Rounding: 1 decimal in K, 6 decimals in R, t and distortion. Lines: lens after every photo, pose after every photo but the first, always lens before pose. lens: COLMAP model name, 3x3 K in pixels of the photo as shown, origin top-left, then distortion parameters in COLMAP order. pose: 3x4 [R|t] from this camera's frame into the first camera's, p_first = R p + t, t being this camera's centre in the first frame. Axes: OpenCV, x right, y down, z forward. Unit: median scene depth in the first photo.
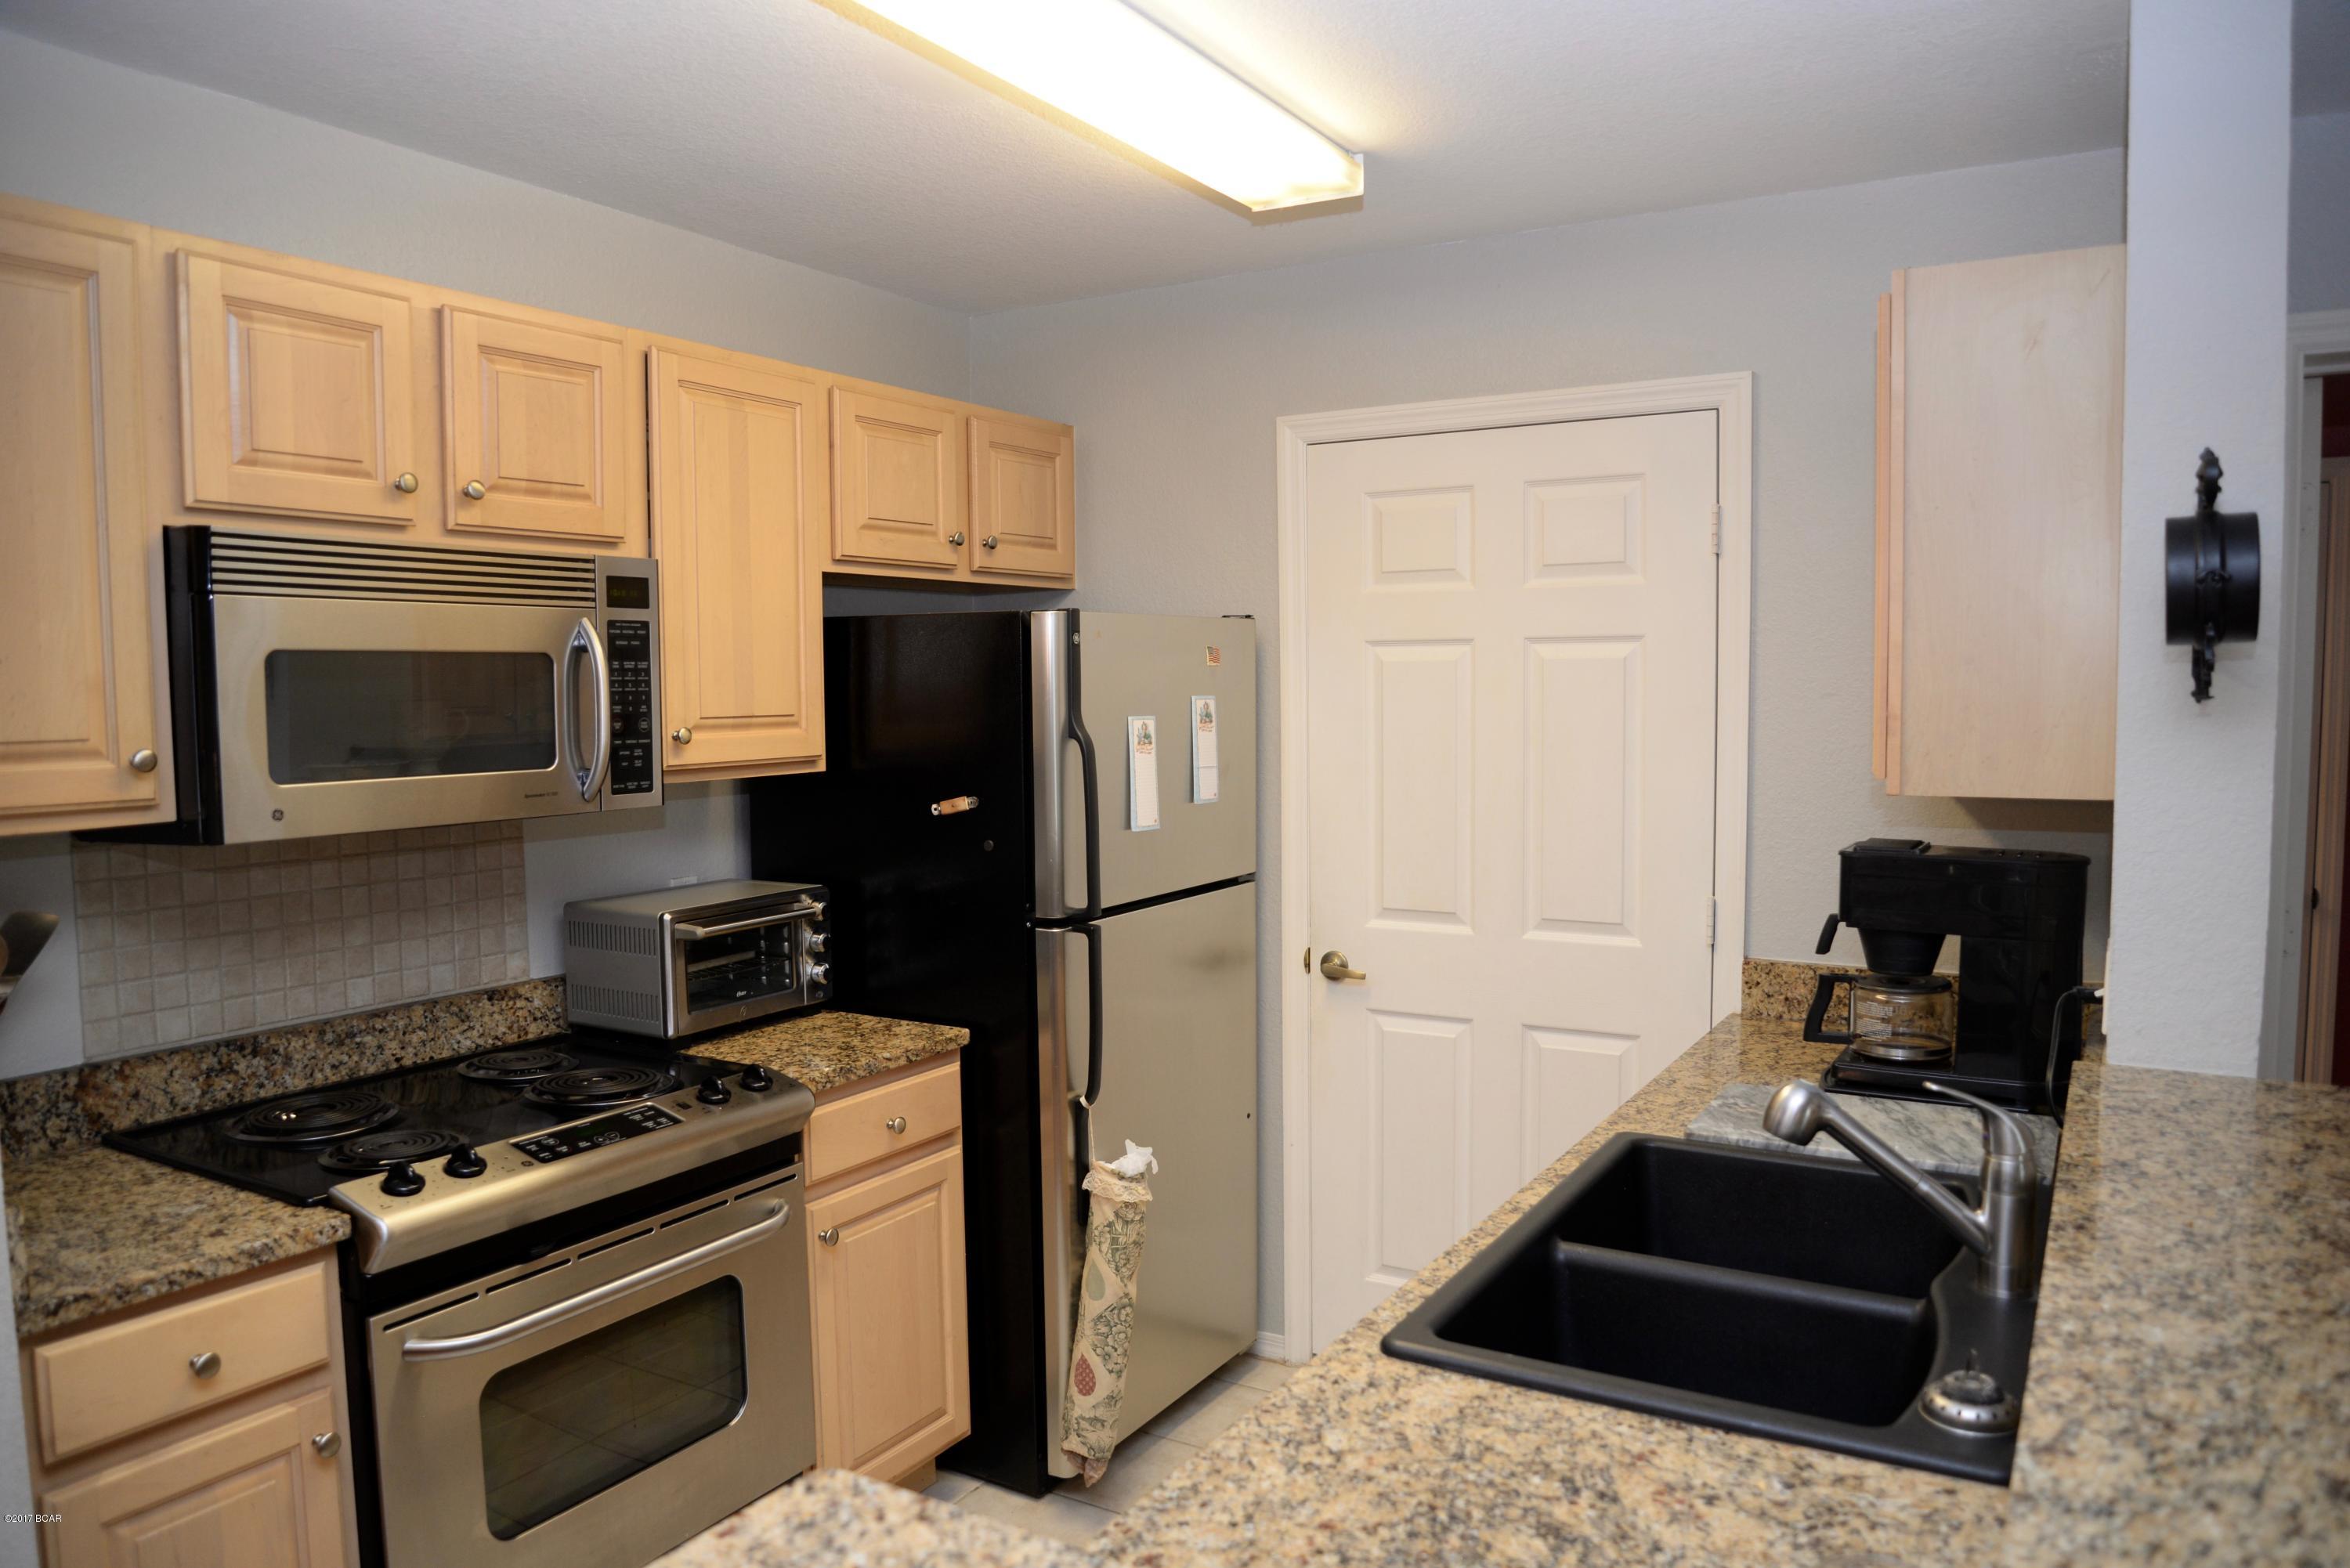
lens RADIAL K [[1592.4, 0, 1166.8], [0, 1592.4, 797.8], [0, 0, 1]] dist [-0.084119, 0.029469]
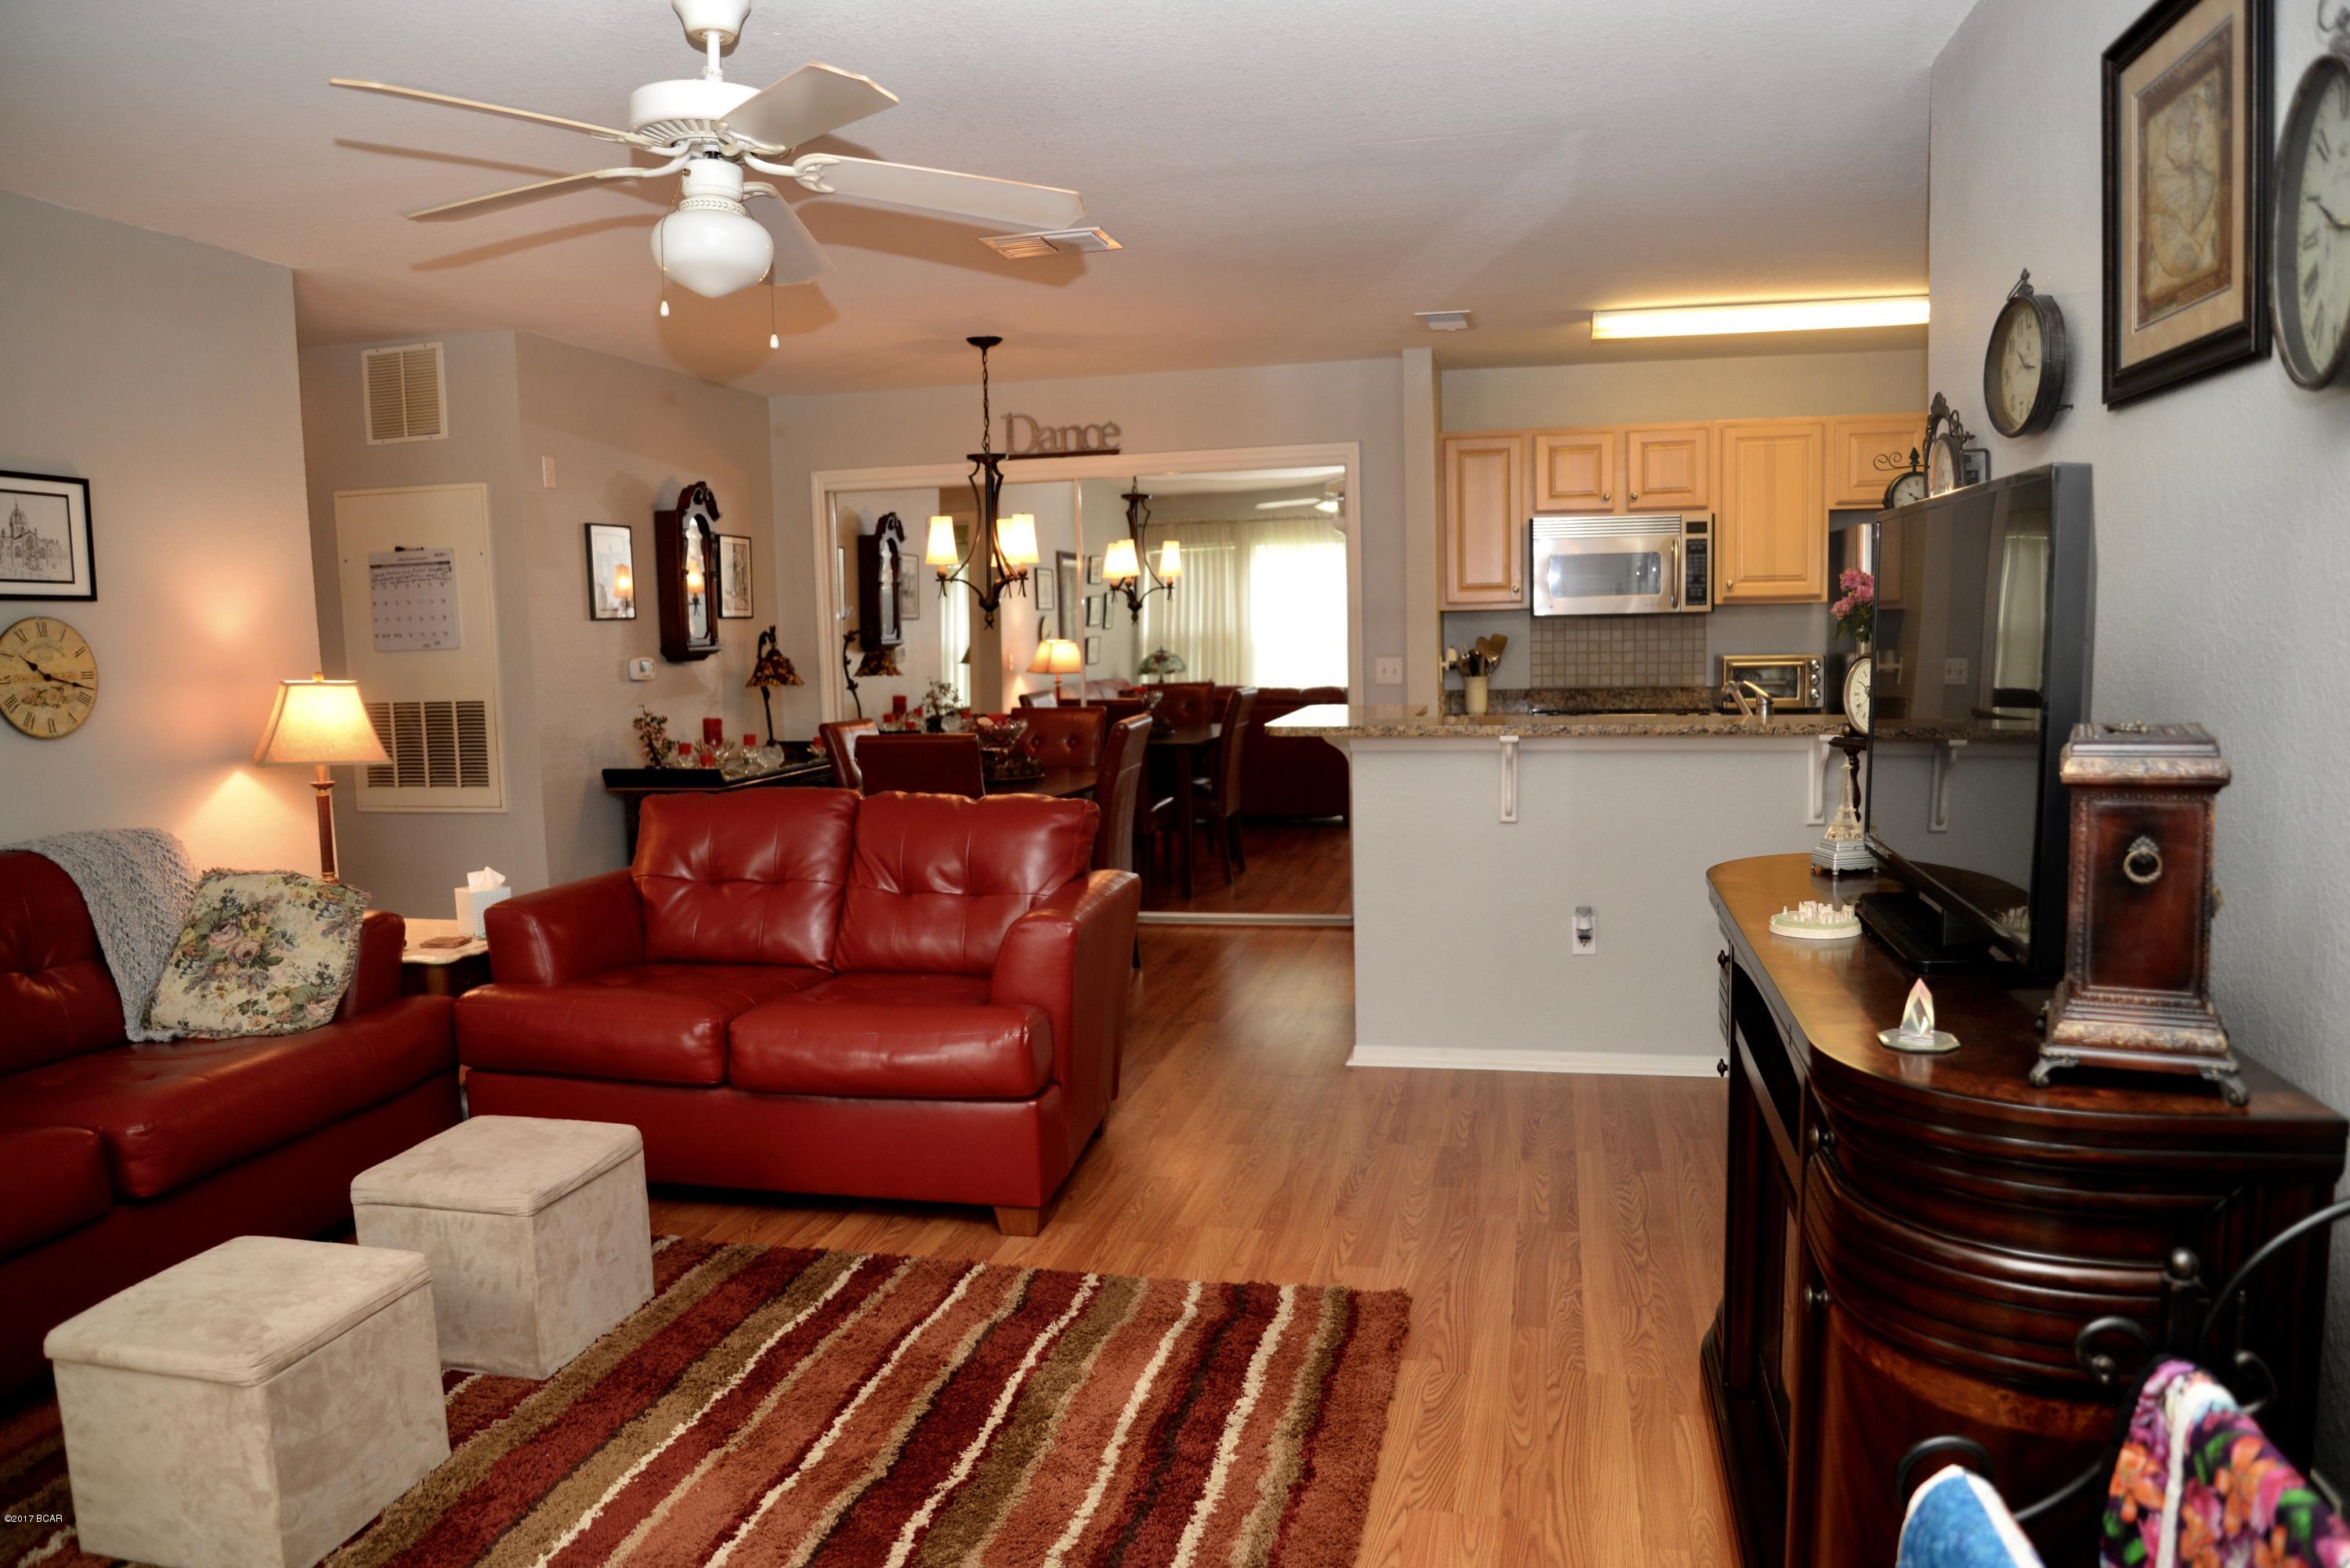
lens RADIAL K [[1592.4, 0, 1166.8], [0, 1592.4, 797.8], [0, 0, 1]] dist [-0.084119, 0.029469]
pose [[0.305460, 0.106900, -0.946185, 1.698694], [-0.044560, 0.994194, 0.097939, 0.086389], [0.951162, 0.012246, 0.308451, -0.556445]]
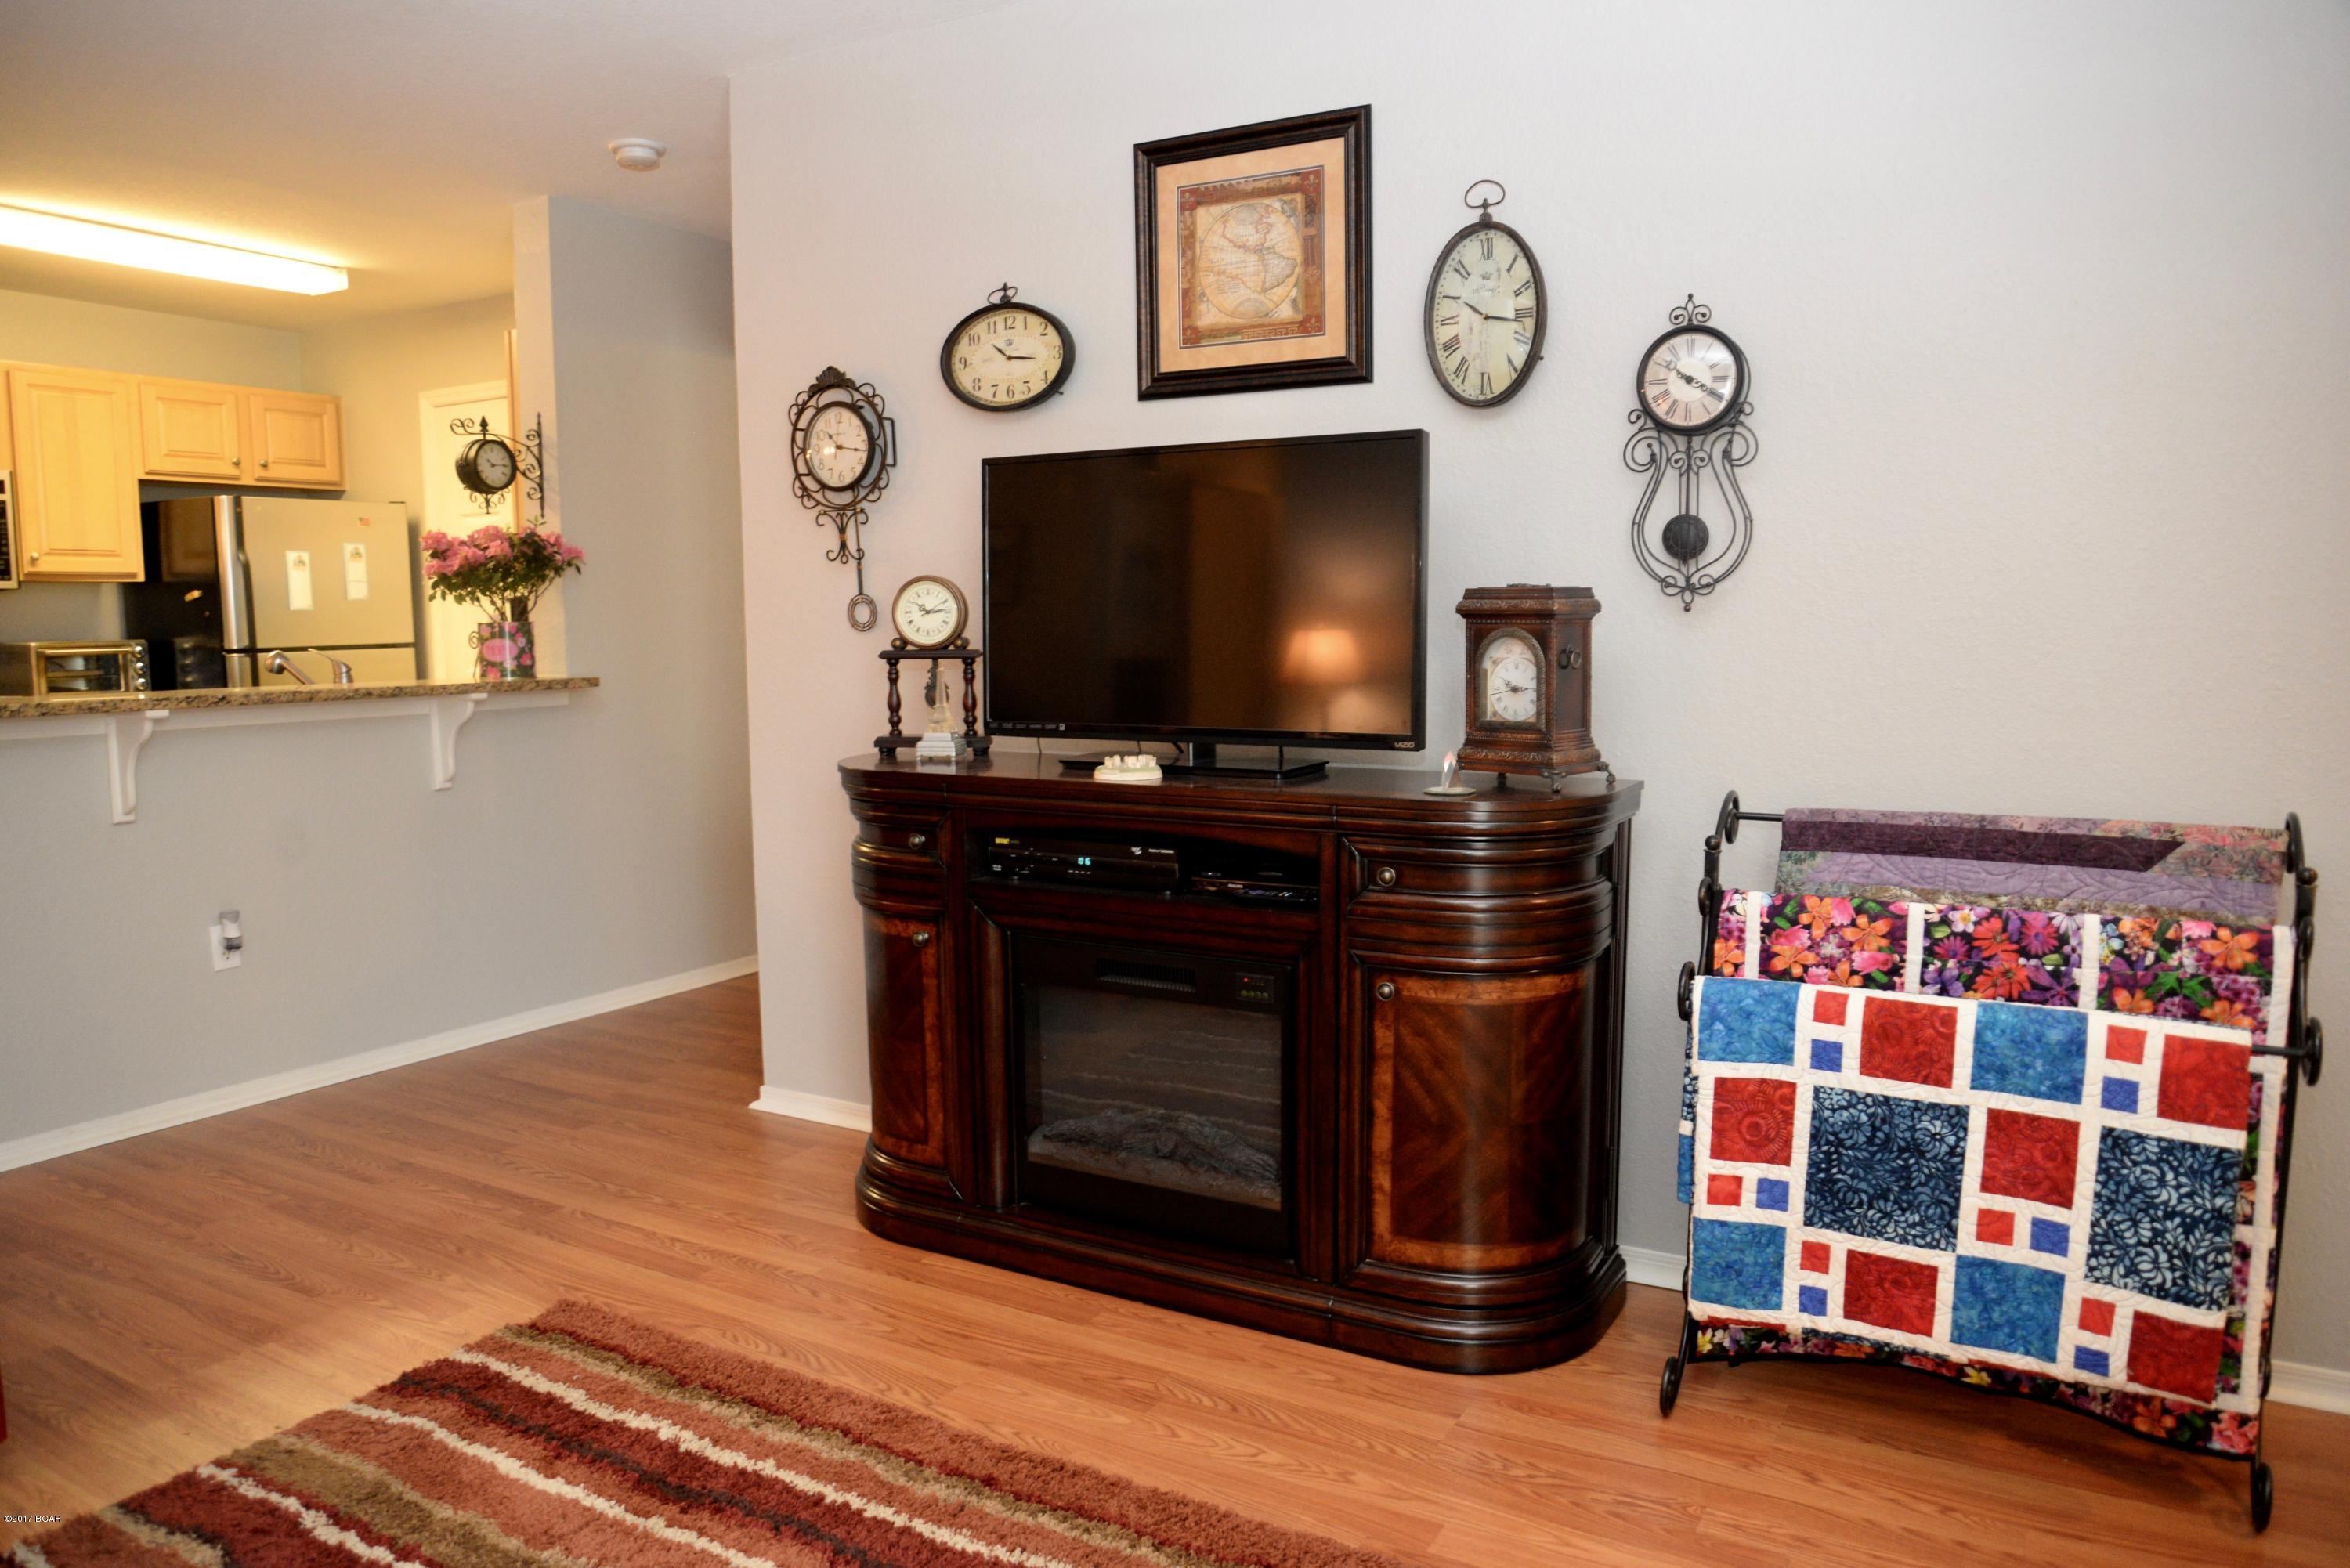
lens RADIAL K [[1592.4, 0, 1166.8], [0, 1592.4, 797.8], [0, 0, 1]] dist [-0.084119, 0.029469]
pose [[0.999789, 0.000720, 0.020523, 1.088673], [-0.001567, 0.999147, 0.041267, 0.183062], [-0.020476, -0.041290, 0.998937, -1.004461]]
